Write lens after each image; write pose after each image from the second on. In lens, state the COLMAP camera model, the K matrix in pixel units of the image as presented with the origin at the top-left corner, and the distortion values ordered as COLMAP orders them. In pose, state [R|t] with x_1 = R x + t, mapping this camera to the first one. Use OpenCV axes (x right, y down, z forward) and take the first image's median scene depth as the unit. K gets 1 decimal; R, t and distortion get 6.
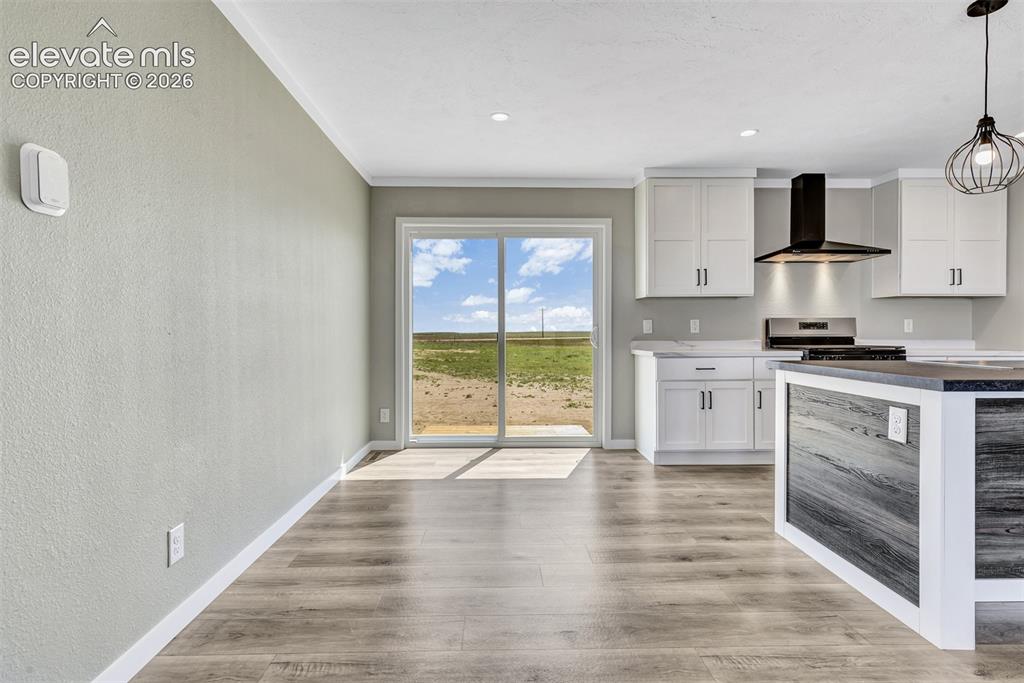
lens RADIAL K [[505.5, 0, 495.8], [0, 505.5, 327.7], [0, 0, 1]] dist [0.001999, -0.000927]
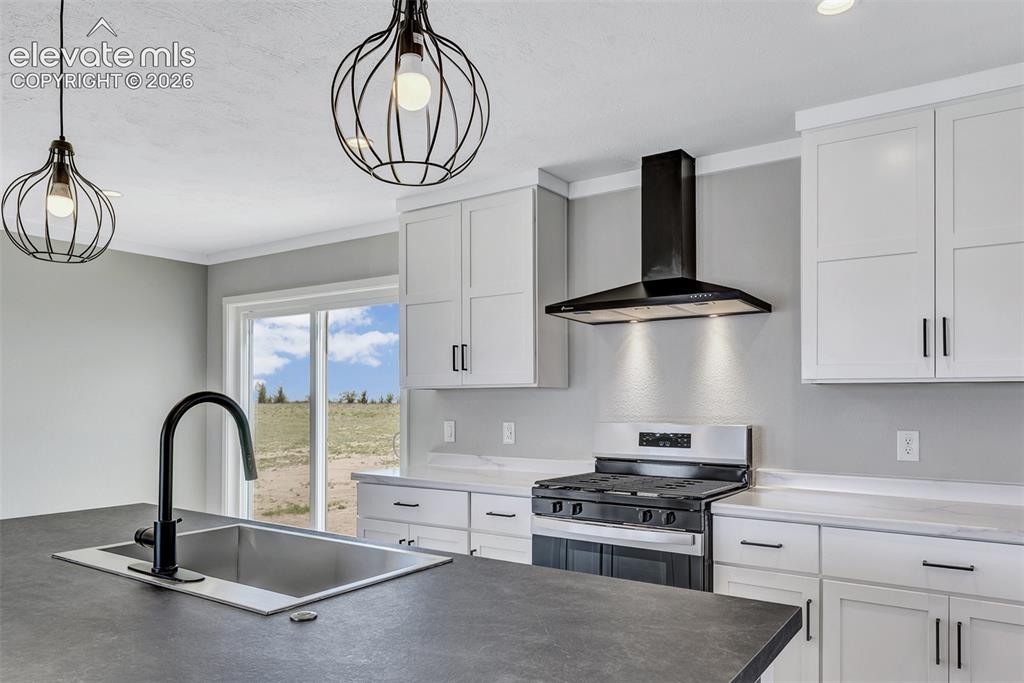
lens RADIAL K [[697.4, 0, 517.2], [0, 697.4, 386.1], [0, 0, 1]] dist [-0.004112, 0.000127]
pose [[0.818417, -0.009447, -0.574548, 0.908368], [0.002152, 0.999908, -0.013376, -0.050008], [0.574621, 0.009710, 0.818362, 0.312477]]
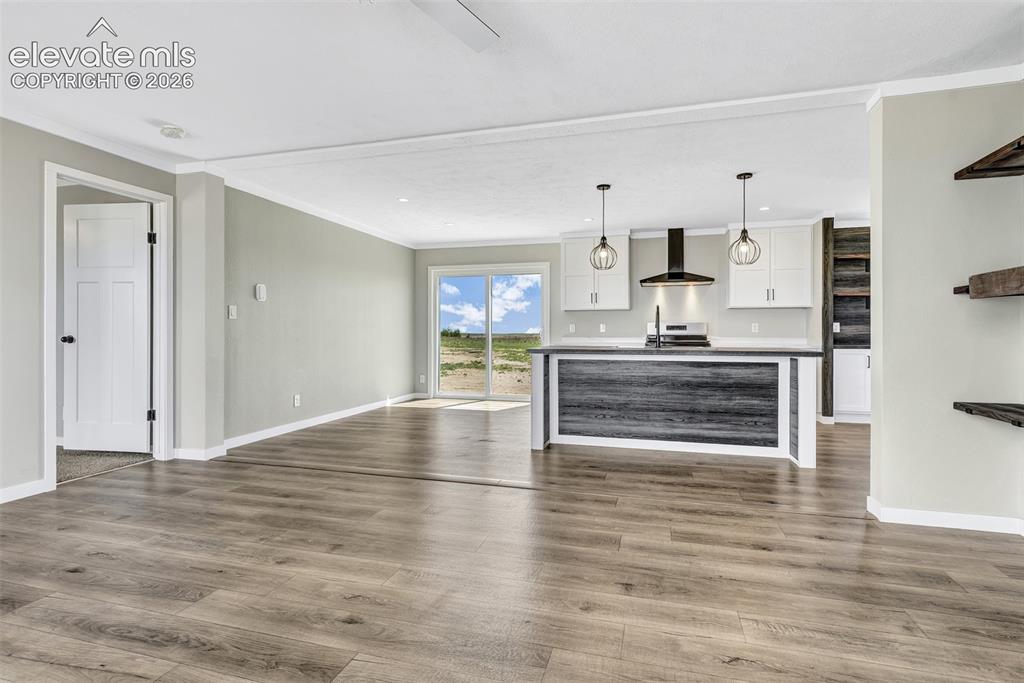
lens RADIAL K [[505.5, 0, 498.1], [0, 505.5, 322.4], [0, 0, 1]] dist [0.001999, -0.000927]
pose [[0.953065, -0.004225, -0.302736, 0.569386], [0.000877, 0.999937, -0.011195, -0.003649], [0.302764, 0.010404, 0.953009, -0.606188]]
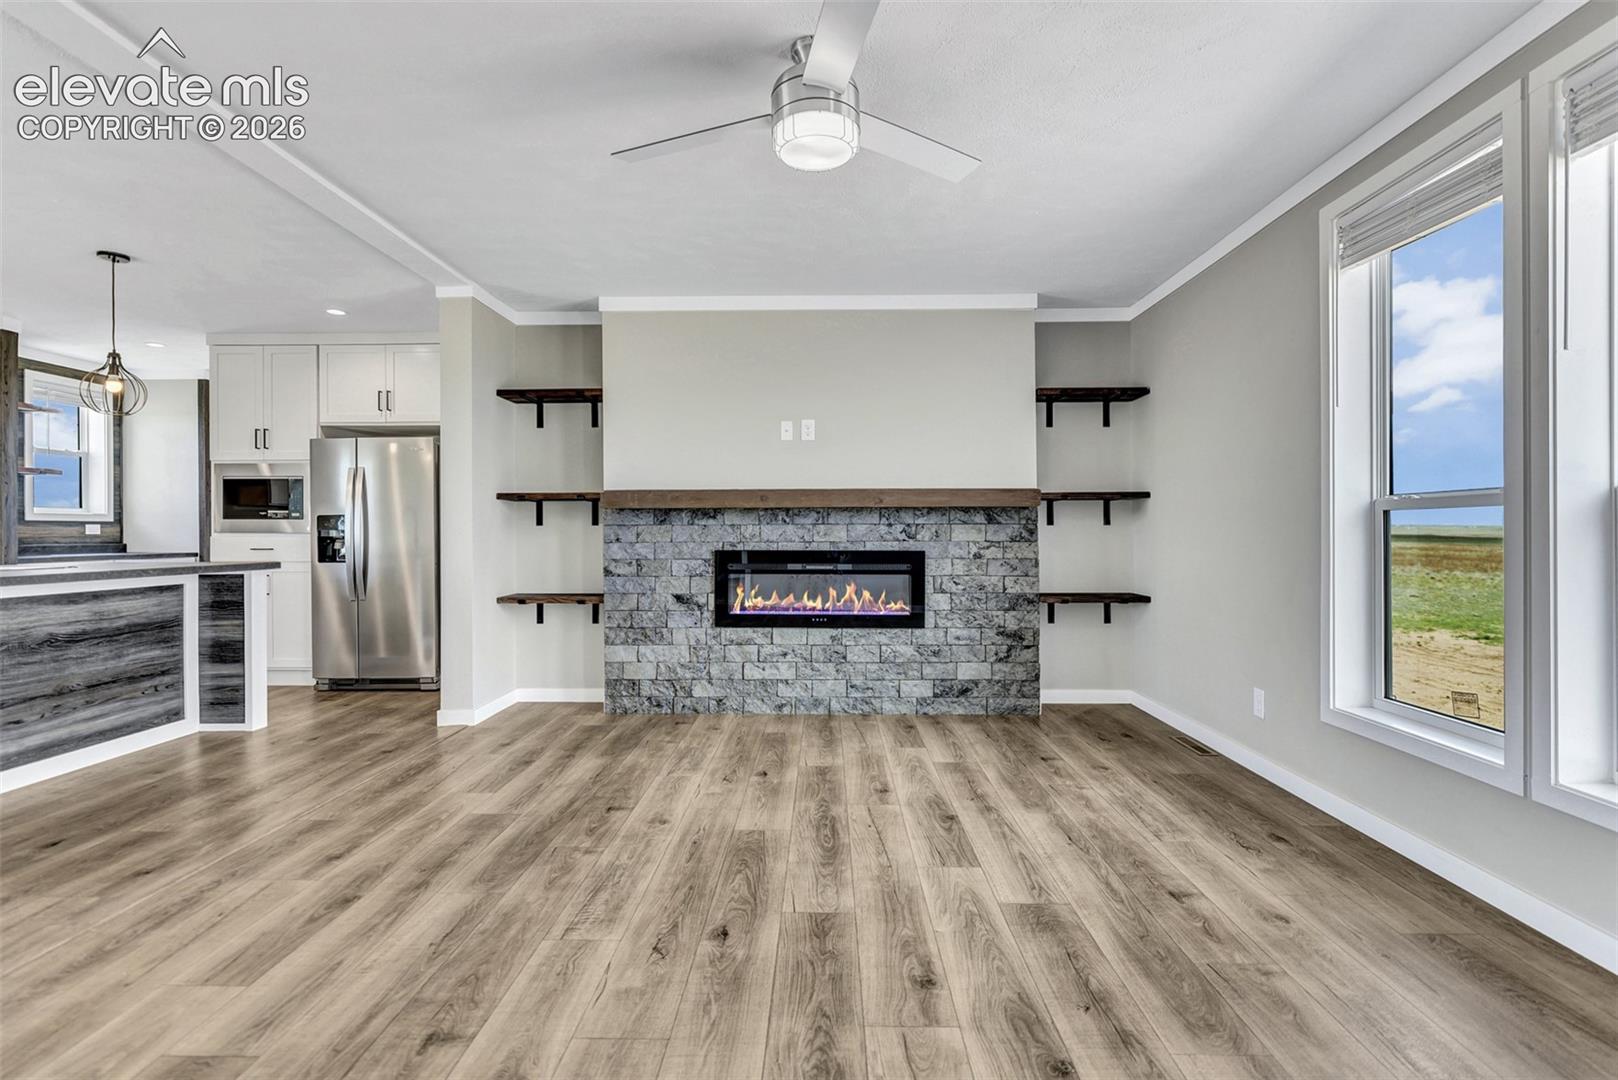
lens RADIAL K [[798.7, 0, 820.4], [0, 798.7, 539.2], [0, 0, 1]] dist [0.001999, -0.000927]
pose [[0.024316, -0.006656, 0.999682, -0.128155], [-0.006739, 0.999954, 0.006822, -0.003175], [-0.999682, -0.006903, 0.024270, -0.320938]]
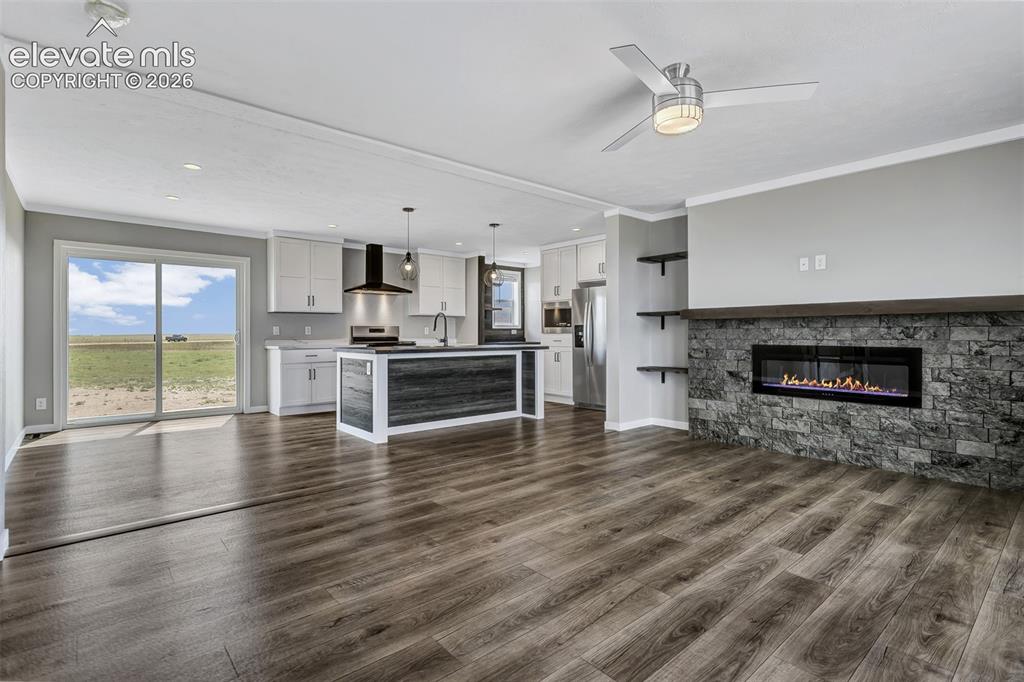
lens RADIAL K [[505.5, 0, 506.4], [0, 505.5, 336.9], [0, 0, 1]] dist [0.001999, -0.000927]
pose [[0.766554, -0.001781, 0.642178, -0.150271], [-0.006713, 0.999919, 0.010786, -0.004066], [-0.642145, -0.012578, 0.766480, -0.625425]]
